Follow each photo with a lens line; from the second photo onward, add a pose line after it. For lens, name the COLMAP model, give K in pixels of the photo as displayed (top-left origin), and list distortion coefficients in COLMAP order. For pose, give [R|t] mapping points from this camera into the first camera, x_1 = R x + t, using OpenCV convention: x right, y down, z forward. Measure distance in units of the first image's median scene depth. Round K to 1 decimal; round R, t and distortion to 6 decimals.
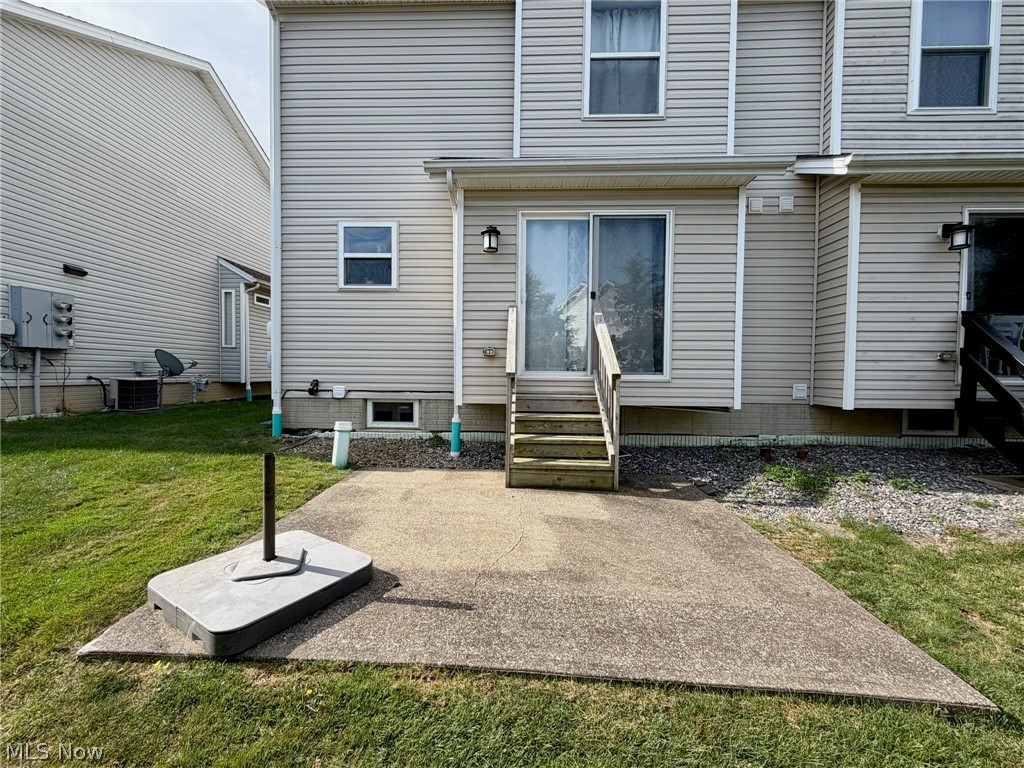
lens RADIAL K [[407.7, 0, 511.7], [0, 407.7, 383.7], [0, 0, 1]] dist [0.000493, -0.000319]
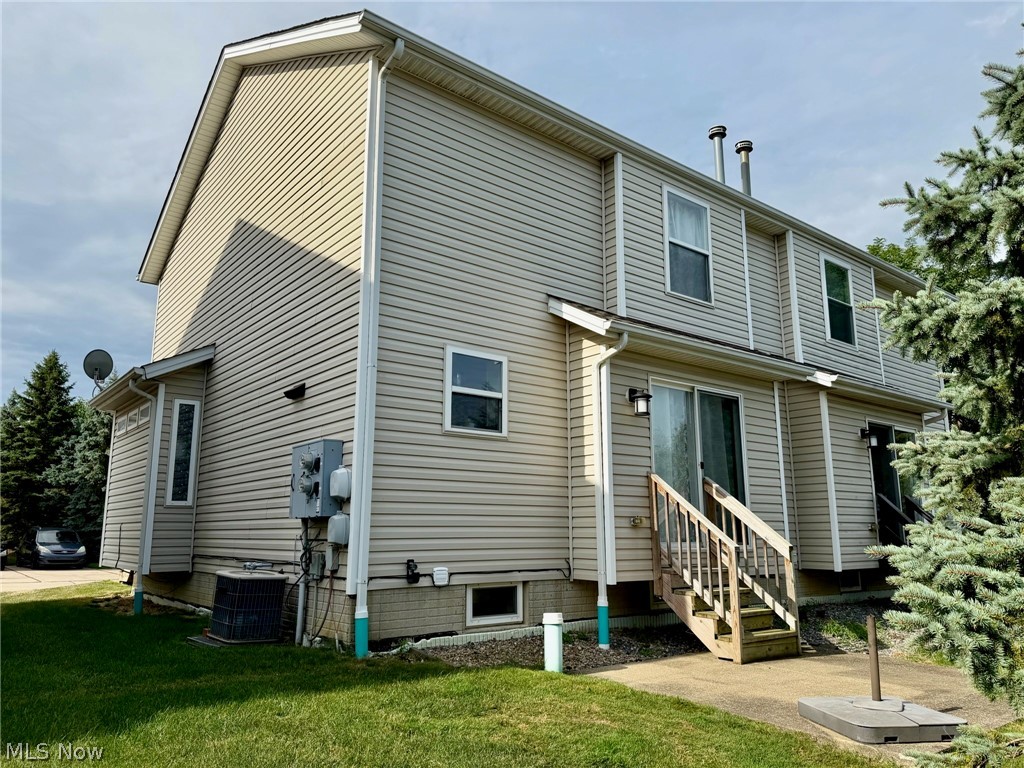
lens RADIAL K [[717.1, 0, 511.5], [0, 717.1, 385.7], [0, 0, 1]] dist [0.053756, -0.001747]
pose [[0.761699, 0.119936, 0.636733, -1.172336], [0.026088, 0.976245, -0.215095, -0.031244], [-0.647405, 0.180449, 0.740476, -0.055793]]
